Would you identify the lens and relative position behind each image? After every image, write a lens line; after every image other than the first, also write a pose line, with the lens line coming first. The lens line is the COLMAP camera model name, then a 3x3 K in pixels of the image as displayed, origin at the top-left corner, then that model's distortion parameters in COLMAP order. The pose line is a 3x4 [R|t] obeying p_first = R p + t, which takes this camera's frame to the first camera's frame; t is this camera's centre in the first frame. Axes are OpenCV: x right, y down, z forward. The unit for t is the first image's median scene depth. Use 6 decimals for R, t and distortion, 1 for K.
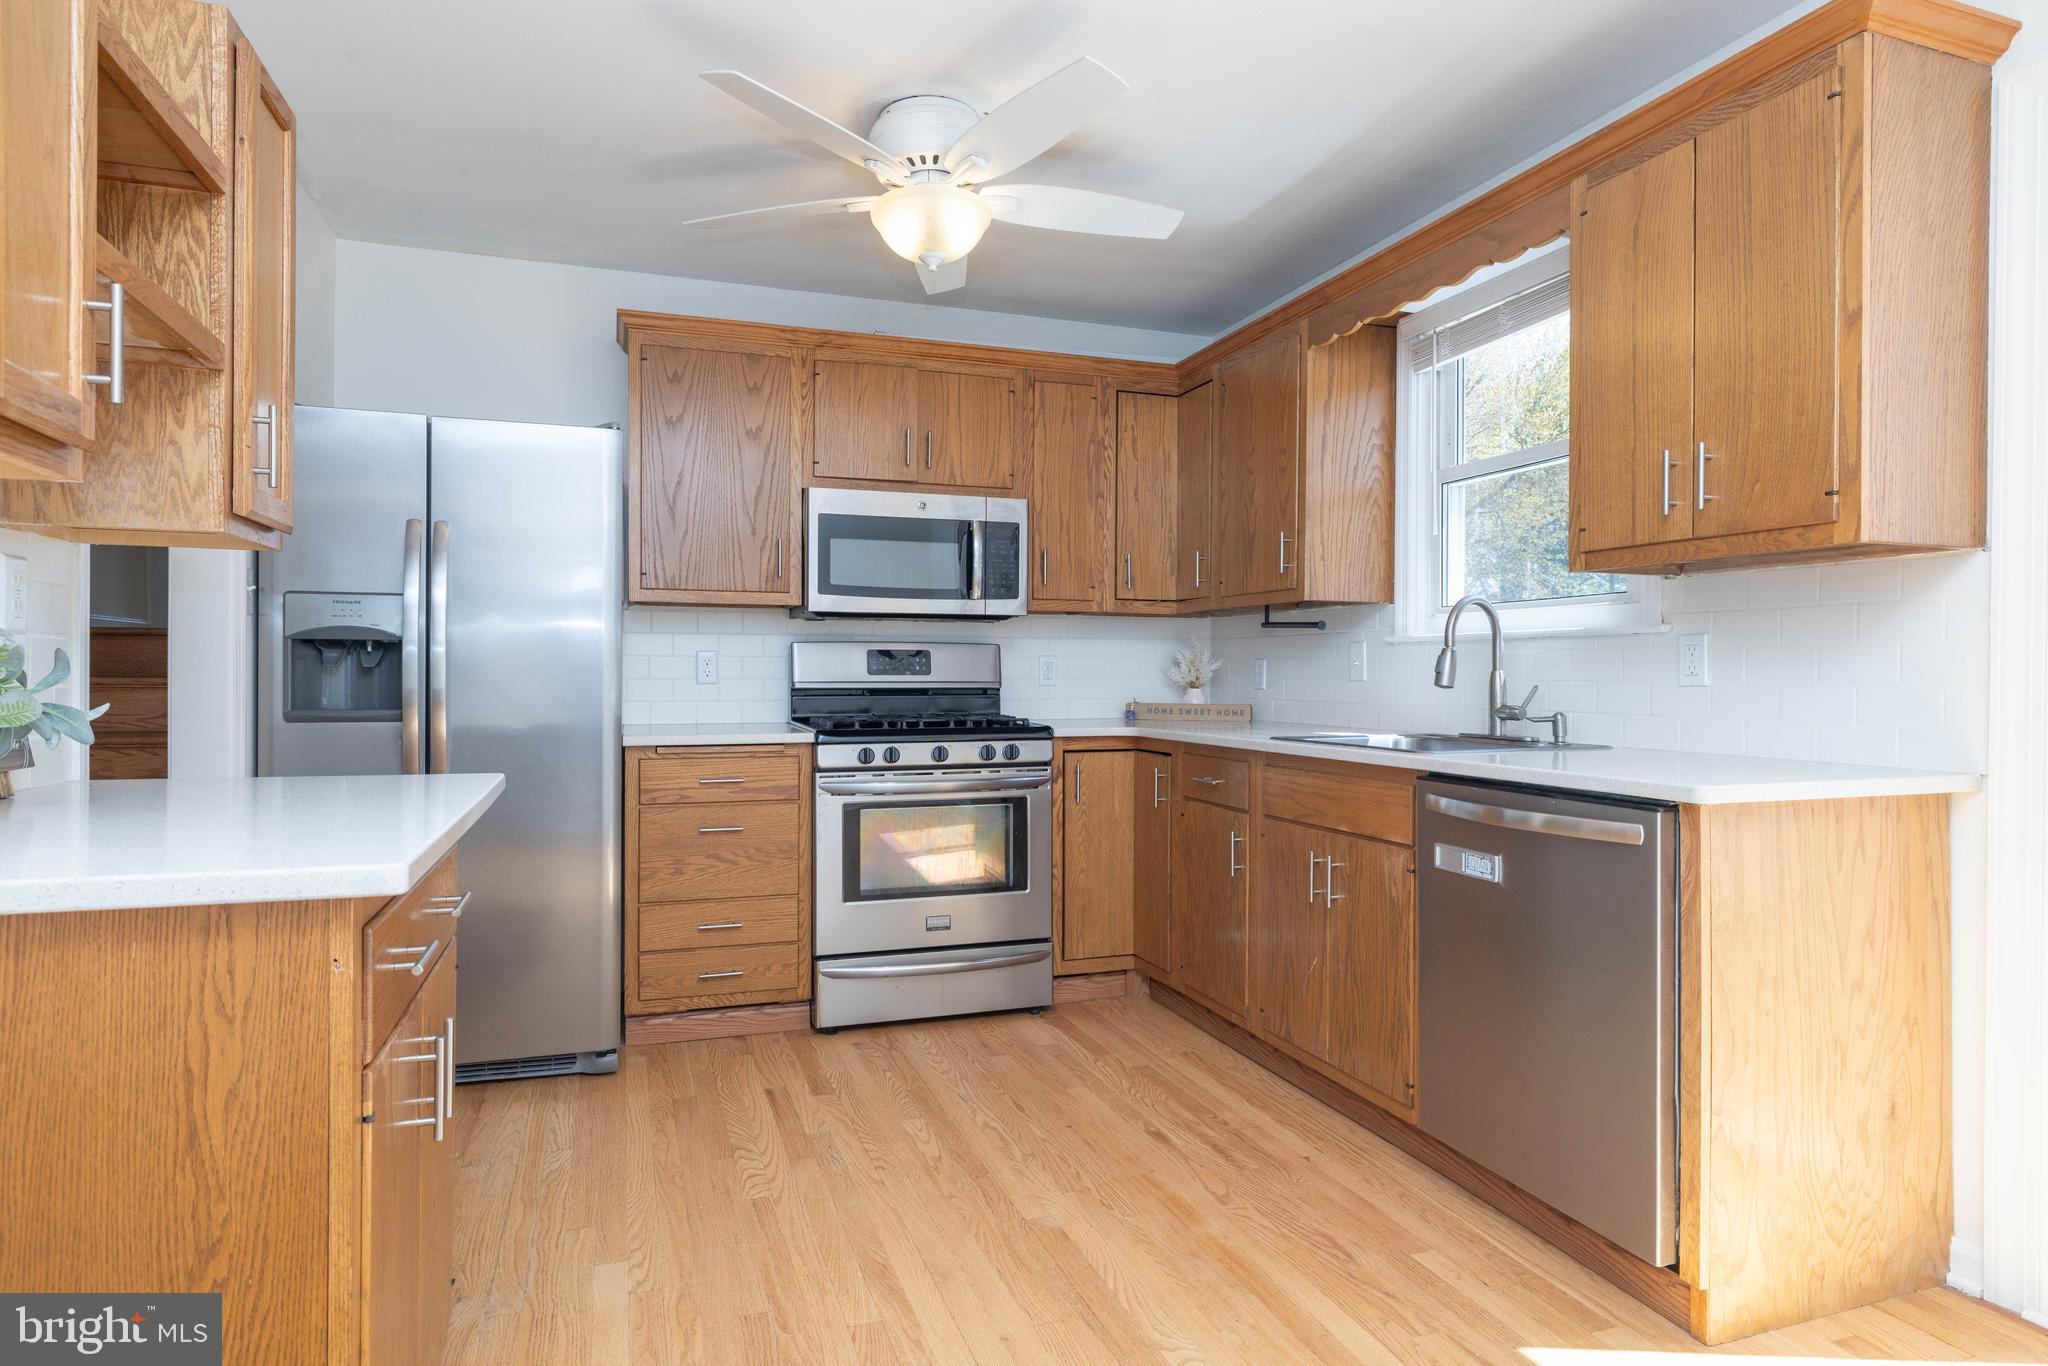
lens RADIAL K [[1145.4, 0, 1012.4], [0, 1145.4, 679.5], [0, 0, 1]] dist [-0.001578, 0.001366]
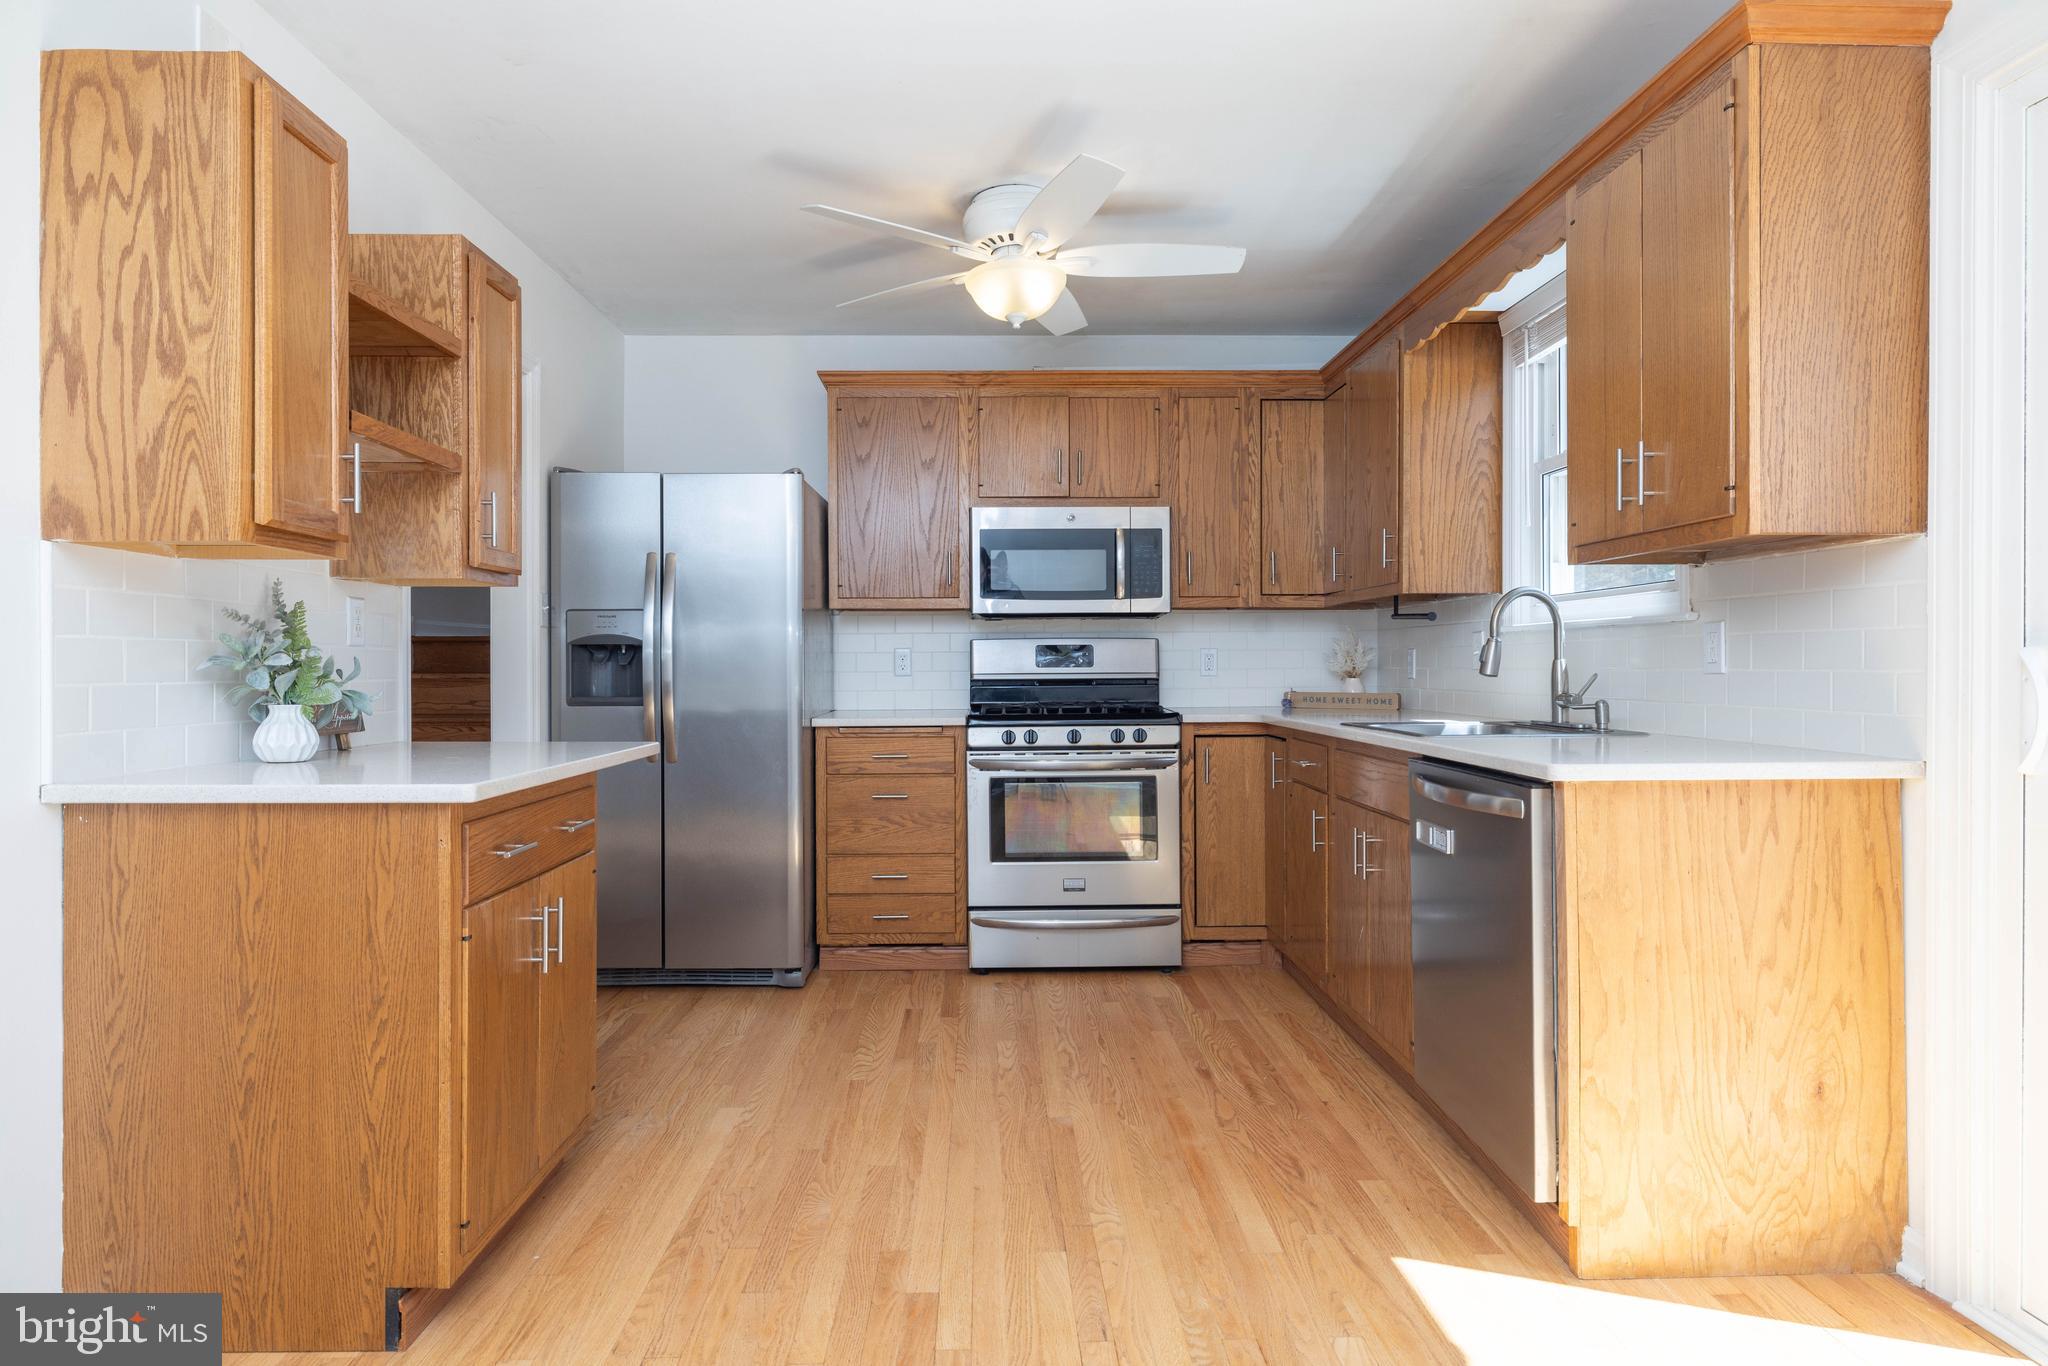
lens RADIAL K [[1145.4, 0, 996.4], [0, 1145.4, 670.2], [0, 0, 1]] dist [-0.001578, 0.001366]
pose [[0.950085, -0.006537, -0.311923, 0.300406], [0.006360, 0.999979, -0.001586, 0.000322], [0.311927, -0.000477, 0.950106, -0.147963]]
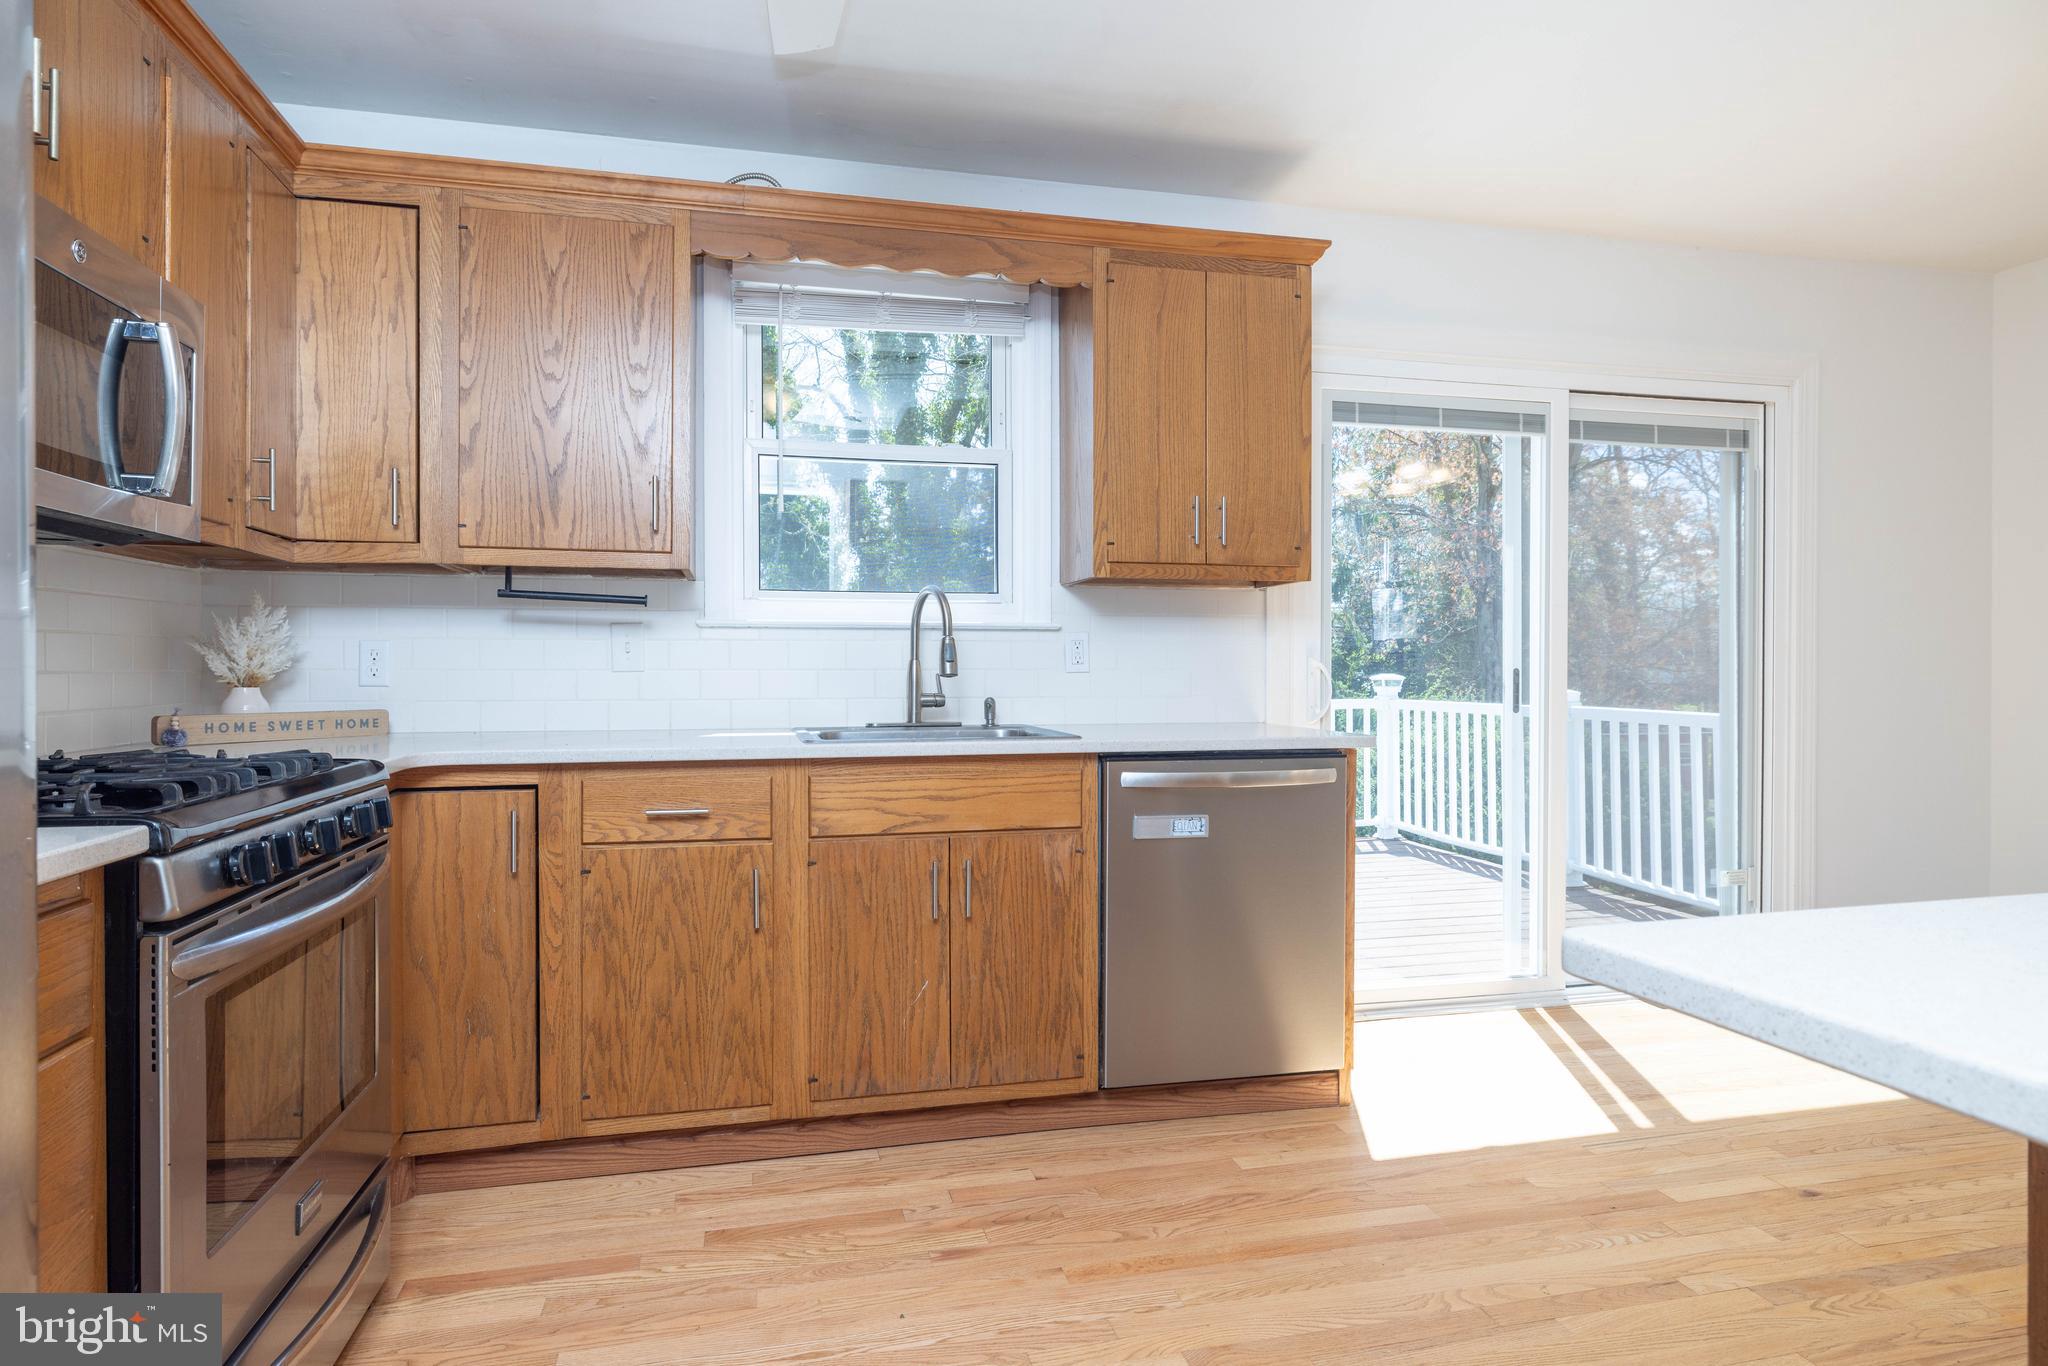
lens RADIAL K [[1145.4, 0, 1018.0], [0, 1145.4, 679.0], [0, 0, 1]] dist [-0.001578, 0.001366]
pose [[0.098455, -0.015982, 0.995013, -0.669407], [0.004292, 0.999869, 0.015635, -0.006952], [-0.995132, 0.002731, 0.098511, 0.916066]]
